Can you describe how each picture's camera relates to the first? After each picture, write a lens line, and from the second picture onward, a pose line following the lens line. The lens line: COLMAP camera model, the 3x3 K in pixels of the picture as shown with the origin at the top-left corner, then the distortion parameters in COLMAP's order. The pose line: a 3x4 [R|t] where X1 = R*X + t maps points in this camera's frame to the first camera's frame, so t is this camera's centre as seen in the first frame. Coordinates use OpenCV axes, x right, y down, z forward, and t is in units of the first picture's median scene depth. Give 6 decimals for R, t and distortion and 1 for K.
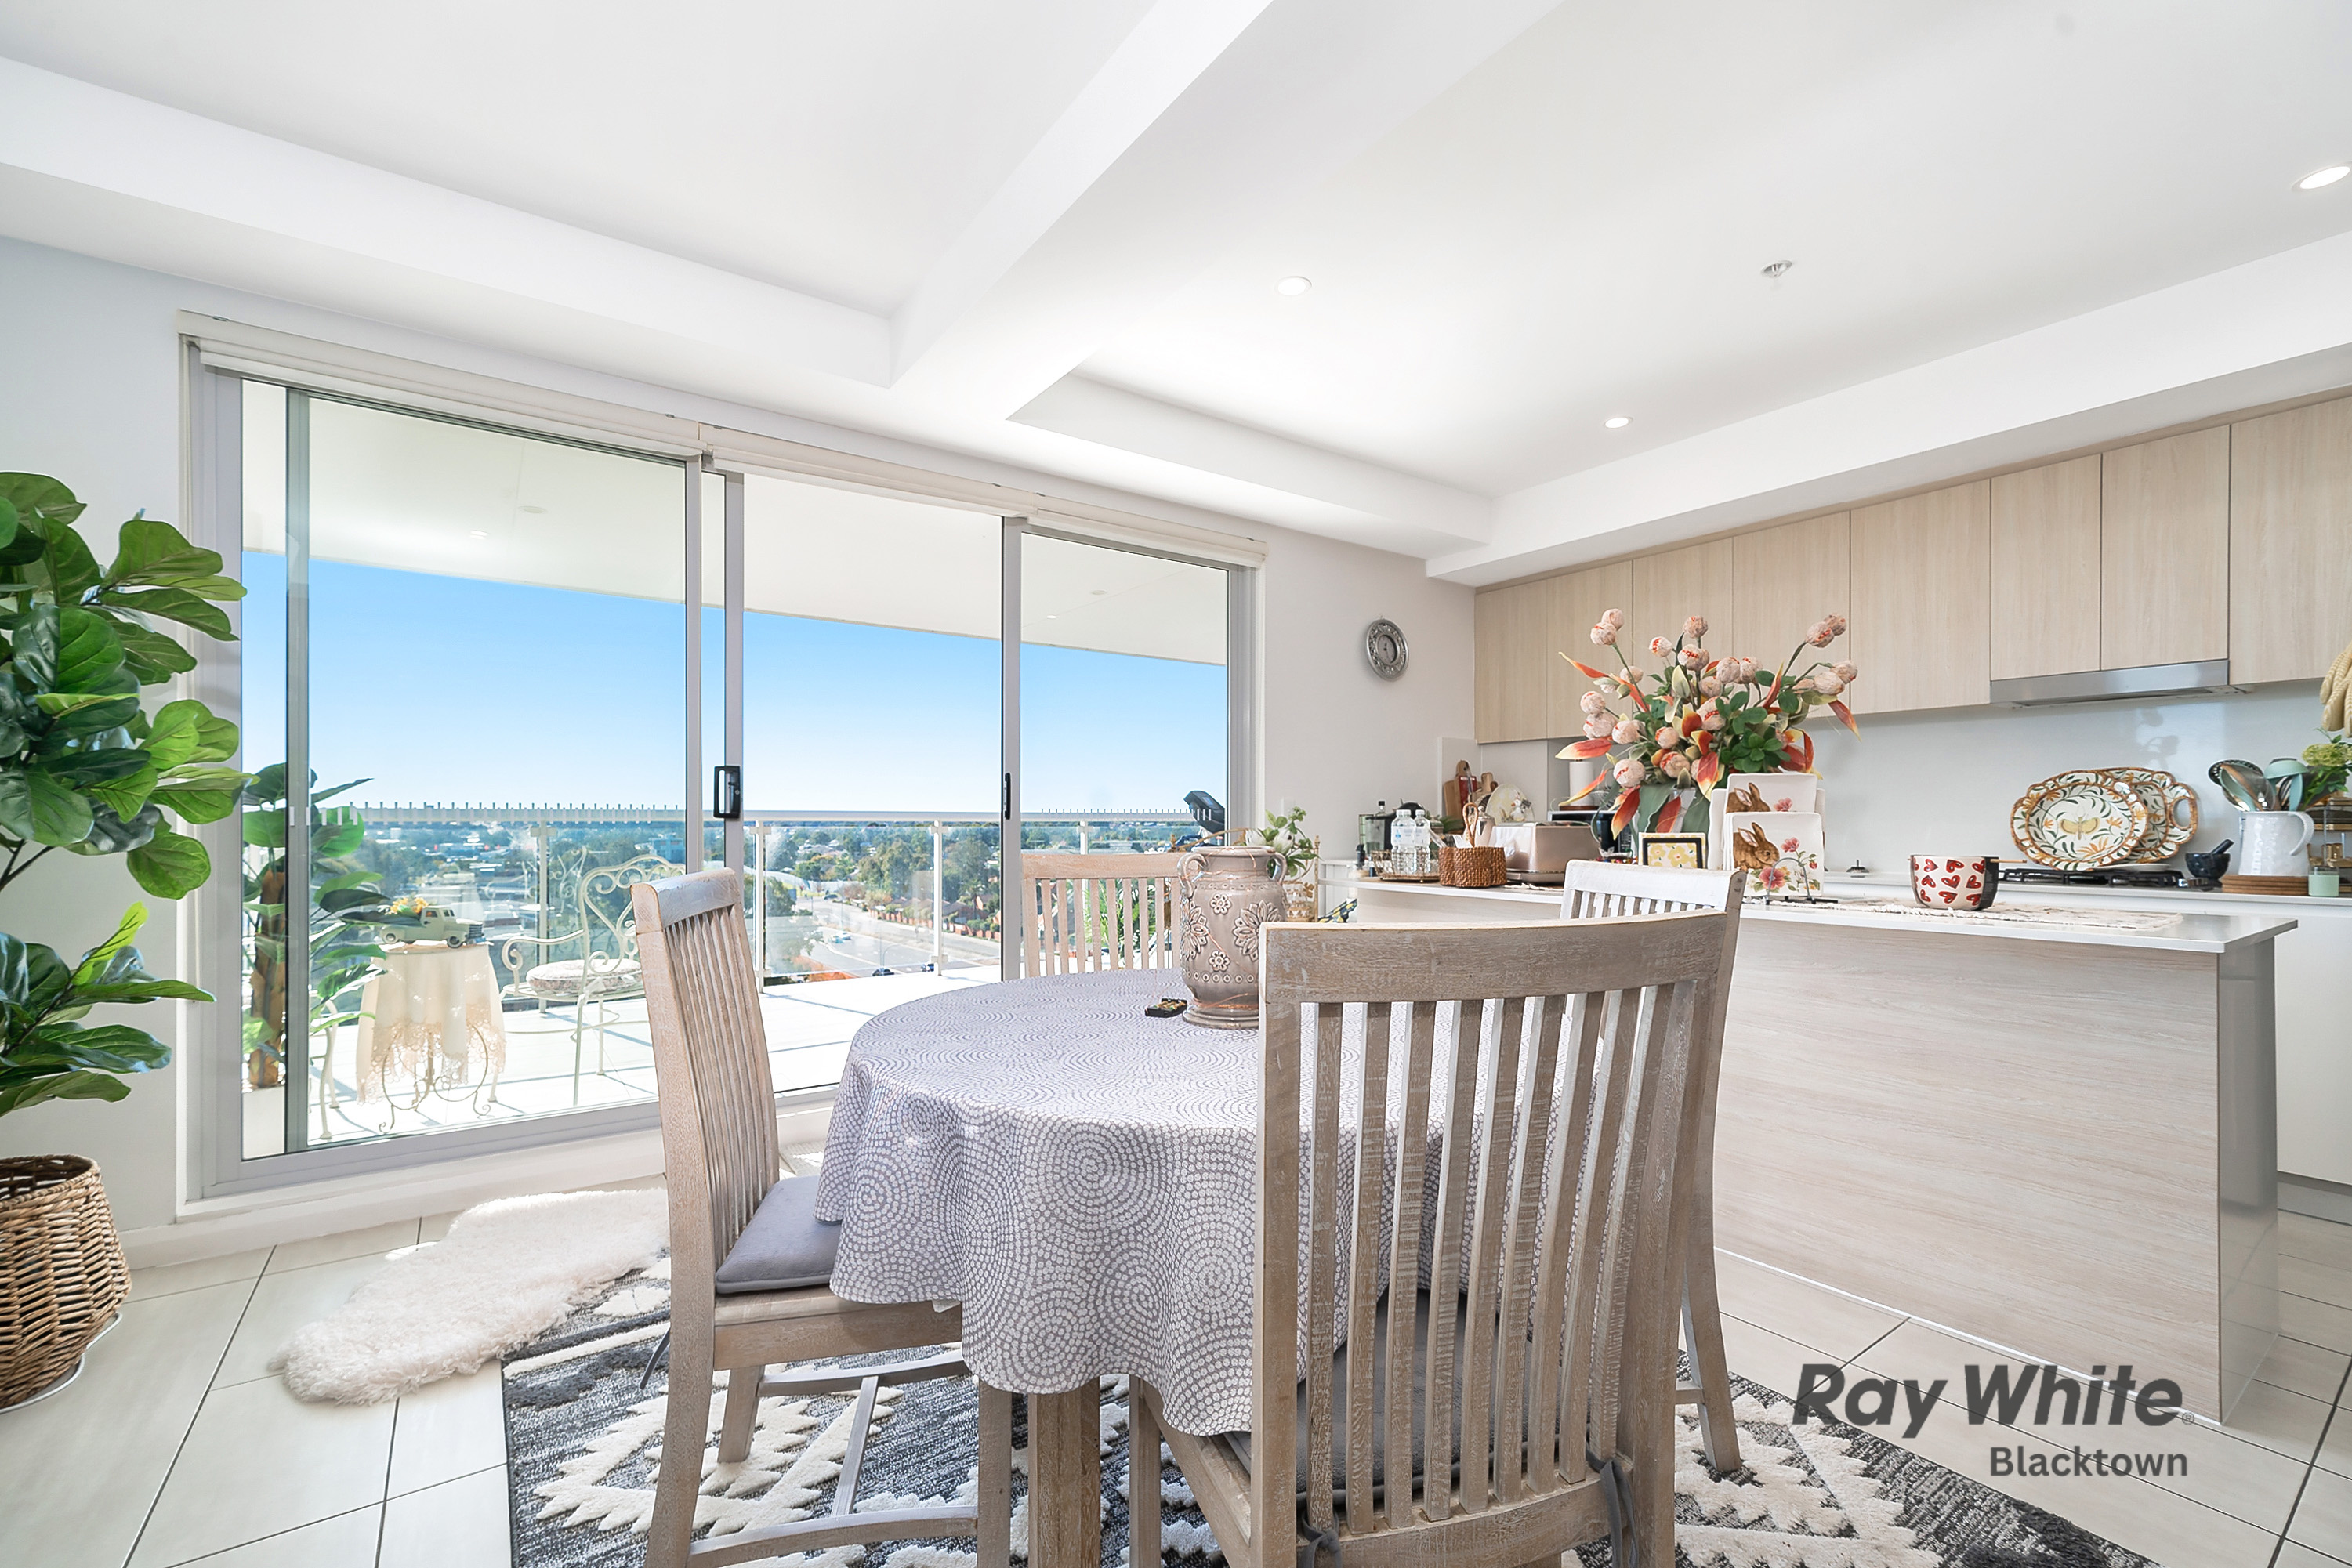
lens RADIAL K [[971.9, 0, 1174.7], [0, 971.9, 818.0], [0, 0, 1]] dist [-0.001113, -0.000028]
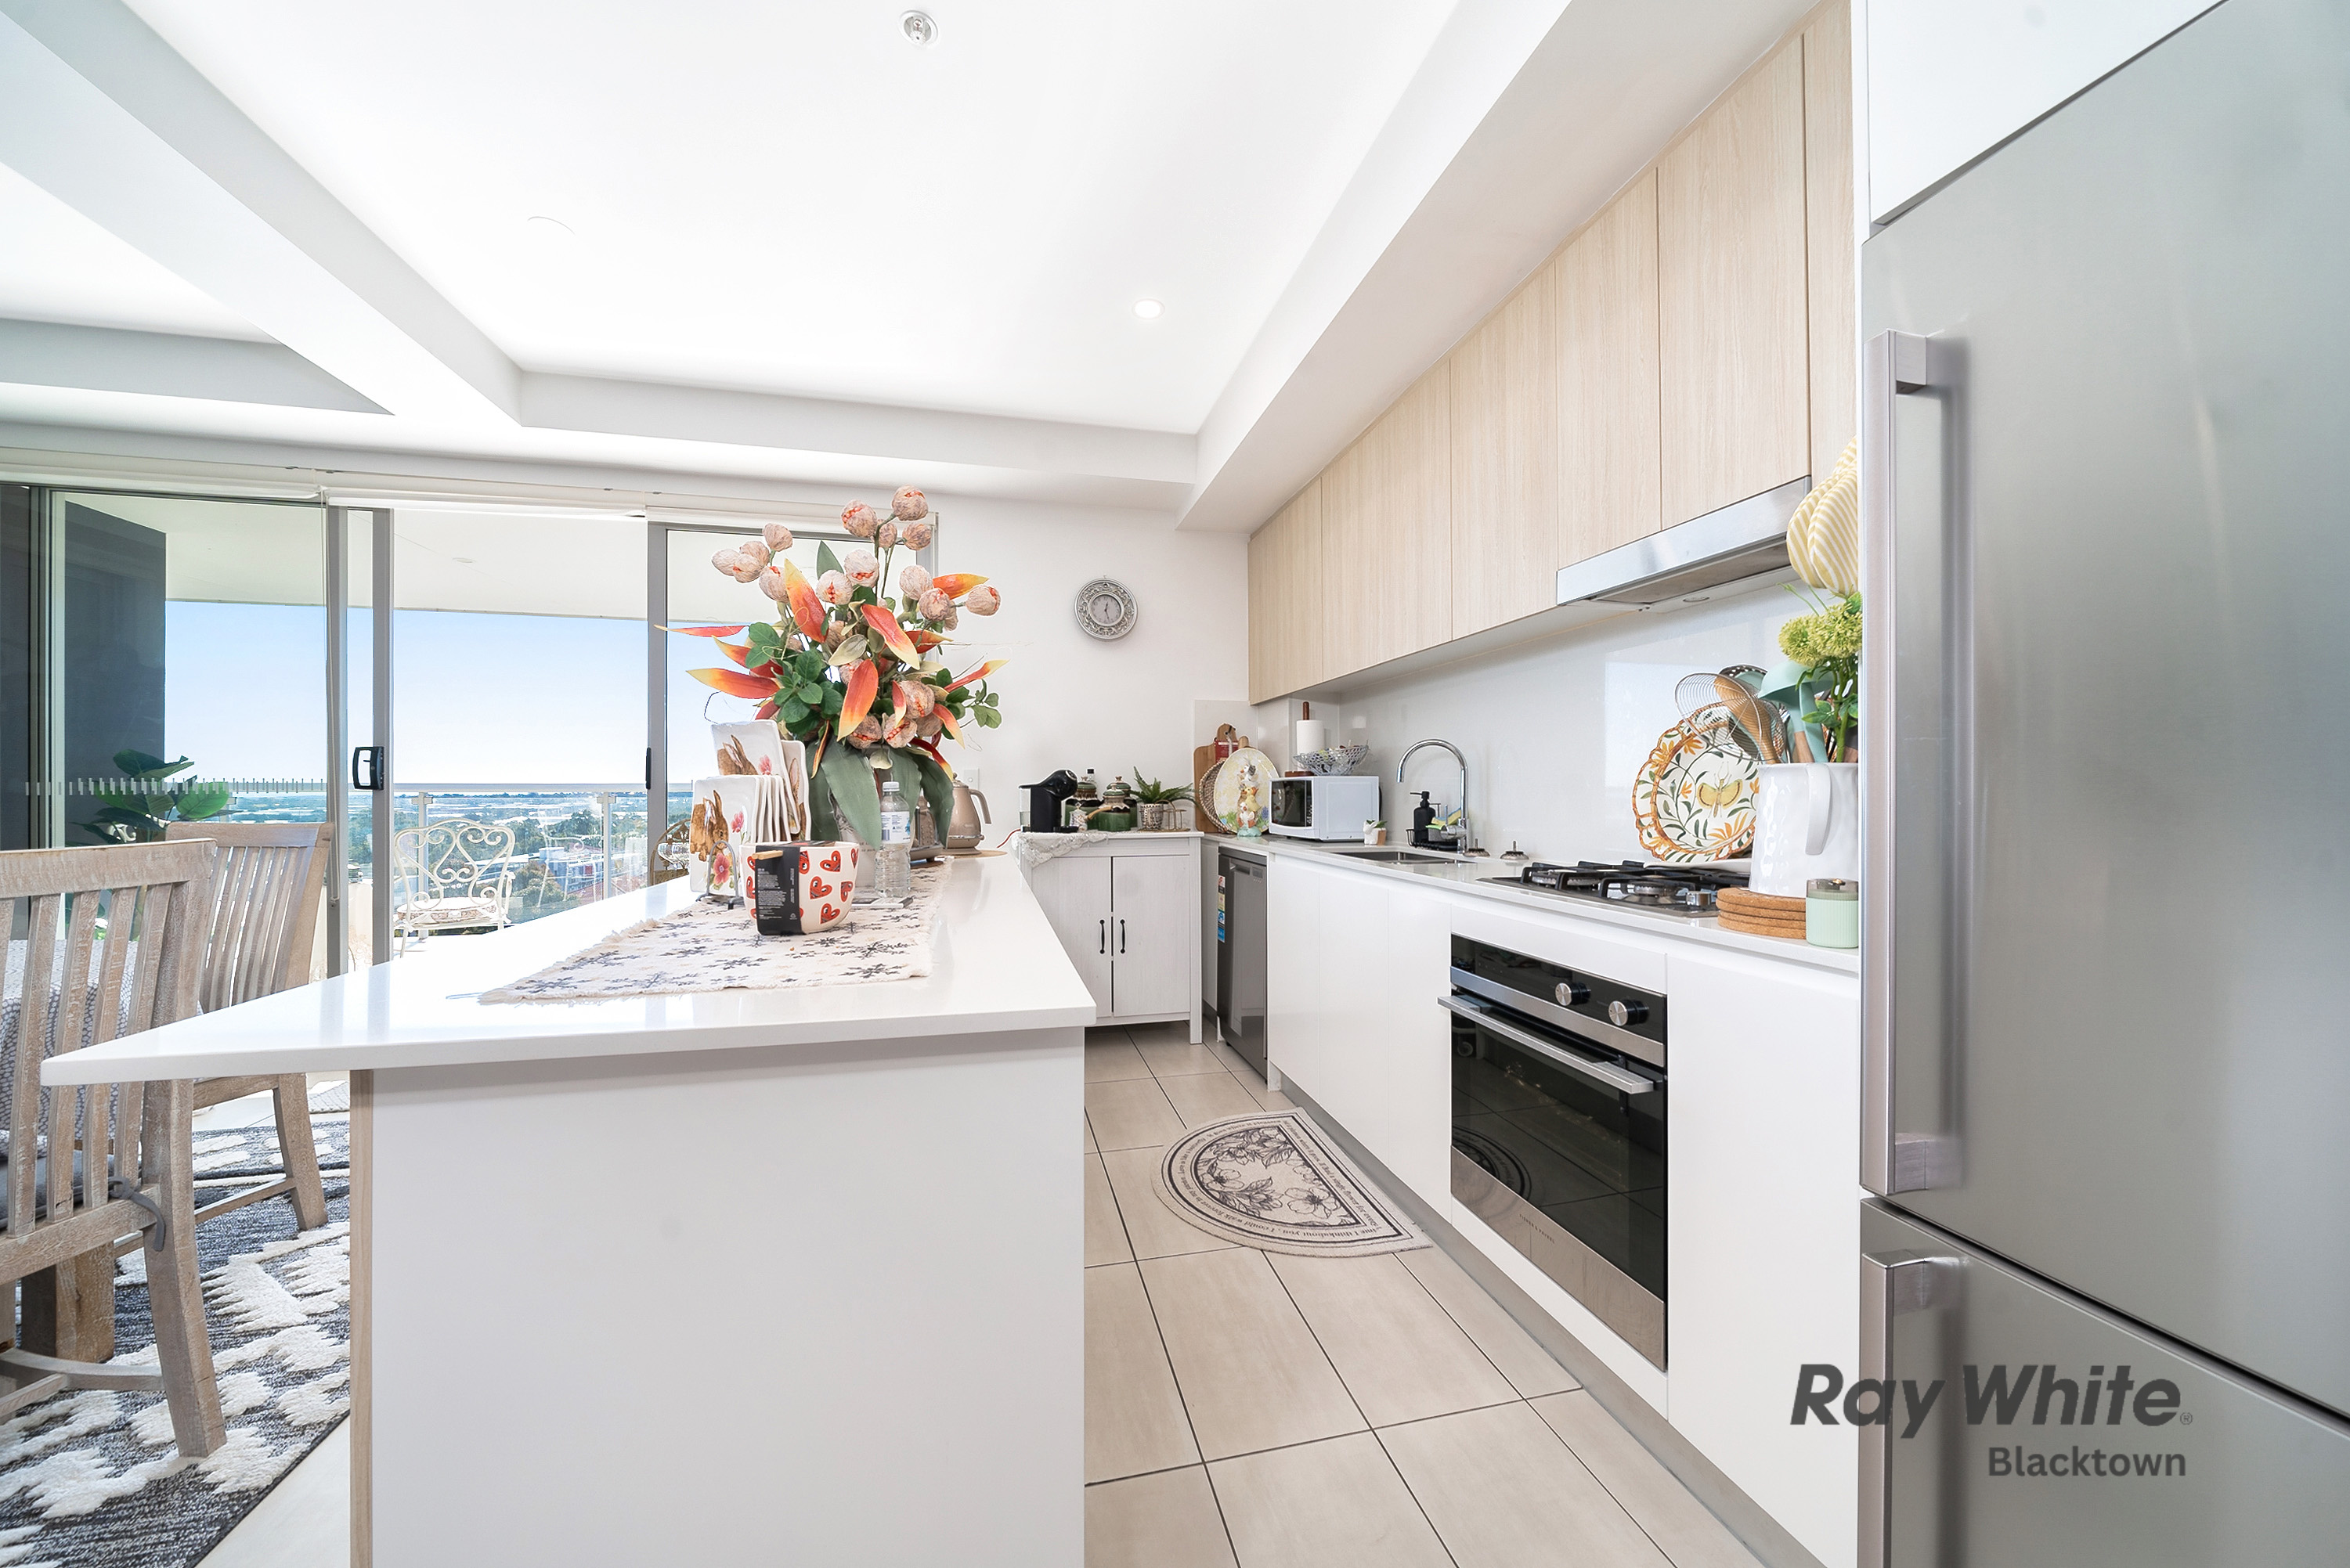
lens RADIAL K [[815.9, 0, 1164.0], [0, 815.9, 789.2], [0, 0, 1]] dist [-0.000087, -0.000085]
pose [[0.919528, -0.002922, -0.393014, 0.805806], [0.002630, 0.999996, -0.001282, 0.004975], [0.393016, 0.000146, 0.919532, 0.391488]]
